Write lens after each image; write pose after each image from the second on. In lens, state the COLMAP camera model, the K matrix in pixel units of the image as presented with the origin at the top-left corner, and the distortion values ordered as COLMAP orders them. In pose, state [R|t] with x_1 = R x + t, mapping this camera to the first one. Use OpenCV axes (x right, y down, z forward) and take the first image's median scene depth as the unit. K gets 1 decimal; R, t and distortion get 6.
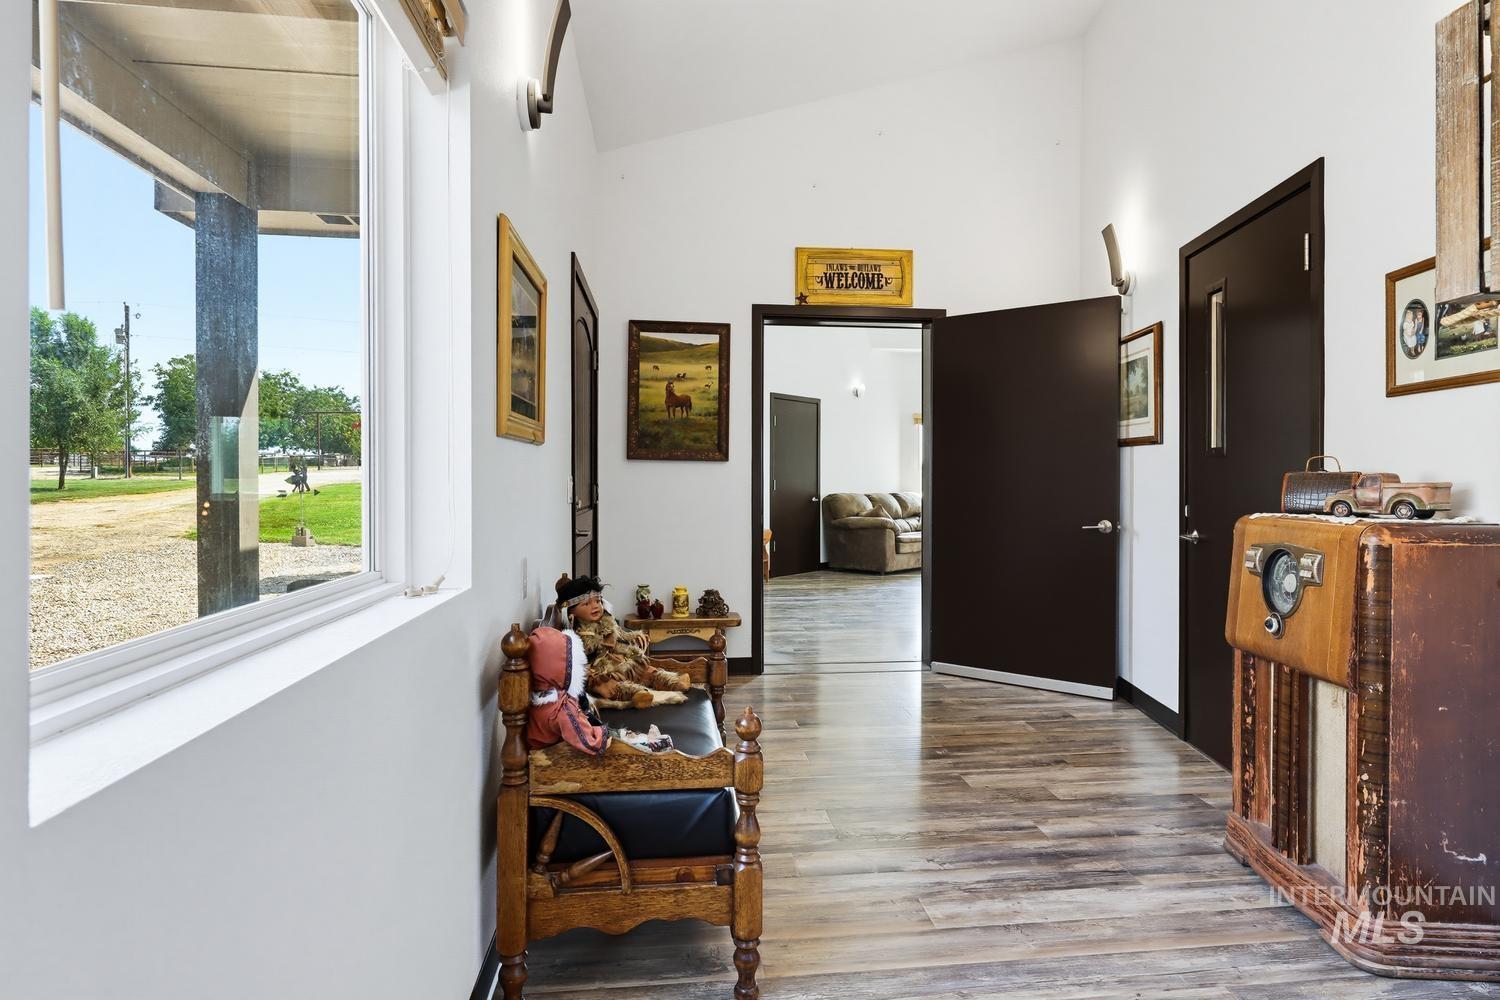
lens RADIAL K [[822.6, 0, 750.3], [0, 822.6, 494.8], [0, 0, 1]] dist [-0.004674, 0.002888]
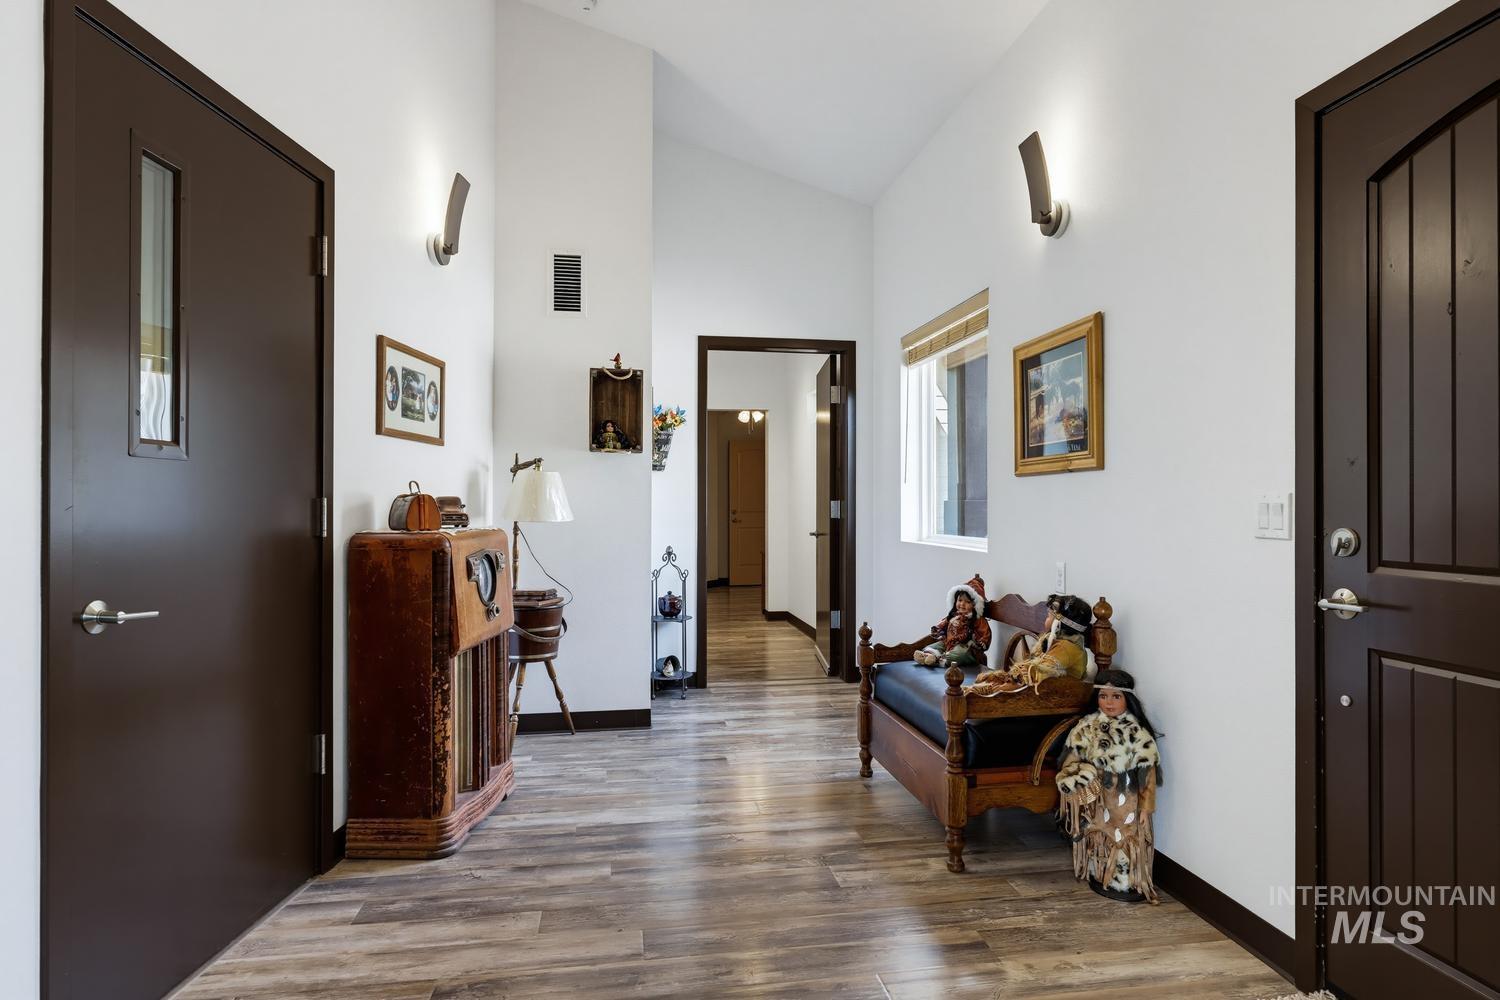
lens RADIAL K [[822.6, 0, 750.9], [0, 822.6, 499.2], [0, 0, 1]] dist [-0.004674, 0.002888]
pose [[-0.998927, -0.000781, -0.046298, 0.229055], [-0.001141, 0.999969, 0.007764, -0.026426], [0.046291, 0.007809, -0.998897, 1.887545]]
